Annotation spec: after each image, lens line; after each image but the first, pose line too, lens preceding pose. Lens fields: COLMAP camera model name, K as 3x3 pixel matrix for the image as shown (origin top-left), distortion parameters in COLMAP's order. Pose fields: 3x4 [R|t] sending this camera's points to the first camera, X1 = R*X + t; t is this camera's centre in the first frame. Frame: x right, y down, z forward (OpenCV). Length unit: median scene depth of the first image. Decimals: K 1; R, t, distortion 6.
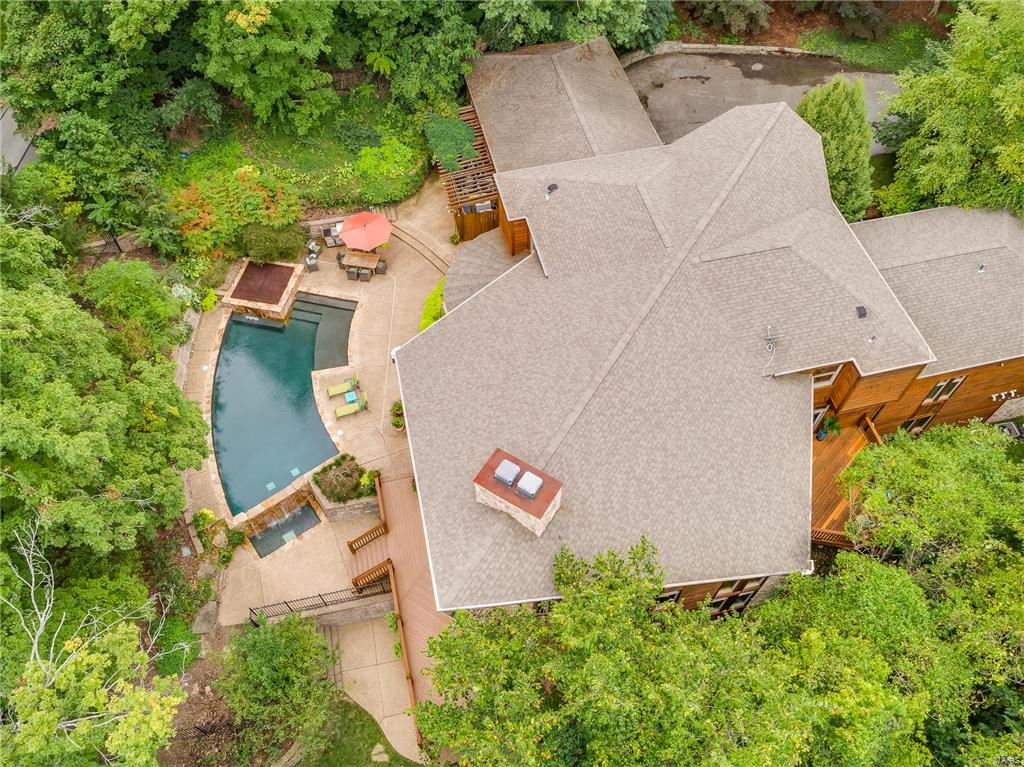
lens RADIAL K [[770.3, 0, 512.0], [0, 770.3, 383.5], [0, 0, 1]] dist [-0.003182, 0.001211]
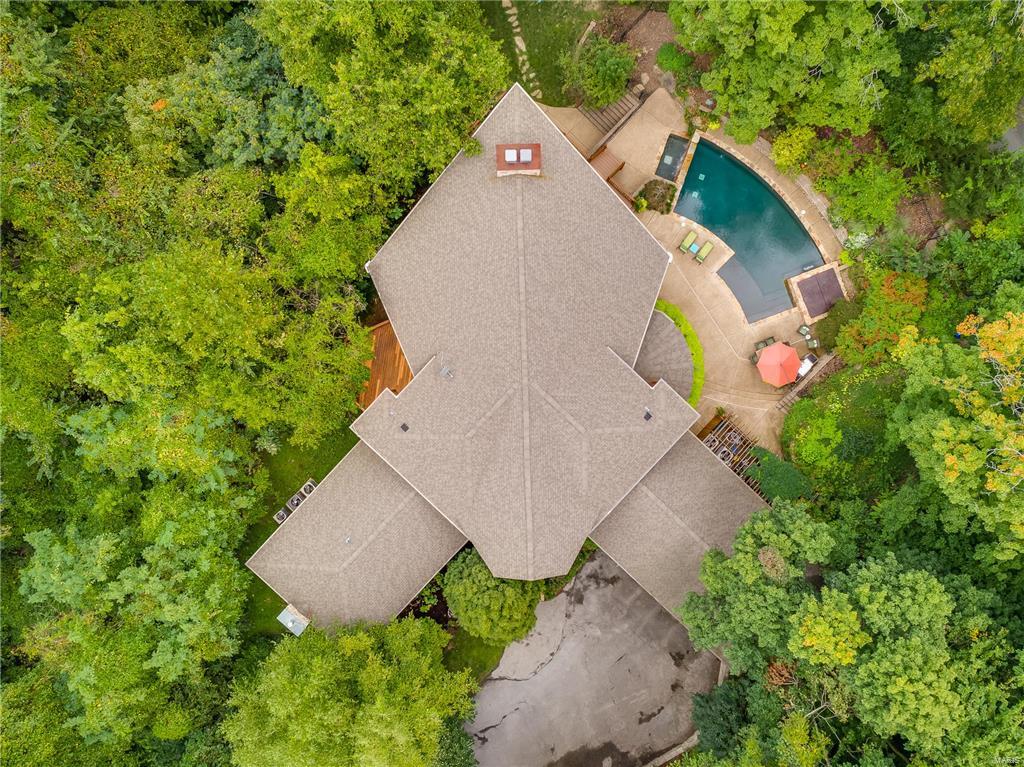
lens RADIAL K [[770.3, 0, 512.0], [0, 770.3, 383.5], [0, 0, 1]] dist [-0.003182, 0.001211]
pose [[-0.832409, 0.553994, 0.013599, 0.171142], [-0.463341, -0.709239, 0.531314, -0.702378], [0.303990, 0.435970, 0.847066, -0.162143]]
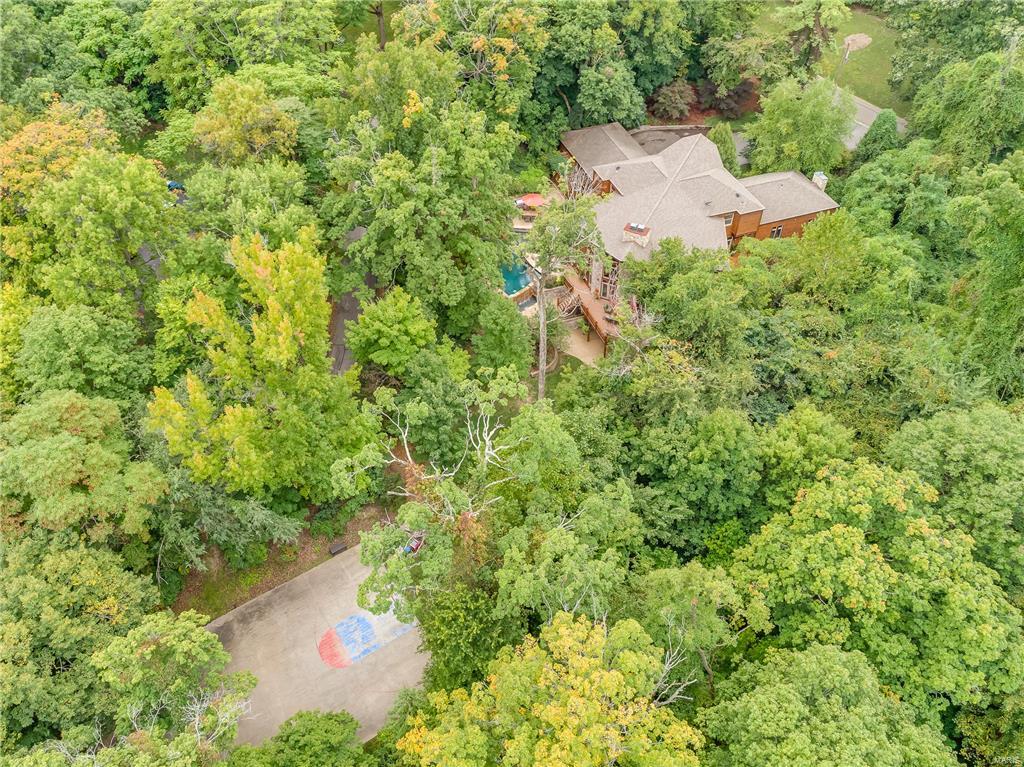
lens RADIAL K [[770.3, 0, 512.0], [0, 770.3, 383.5], [0, 0, 1]] dist [-0.003182, 0.001211]
pose [[0.994279, -0.075849, 0.075209, -0.490064], [0.087824, 0.981274, -0.171432, 0.772527], [-0.060797, 0.177057, 0.982321, -1.239616]]
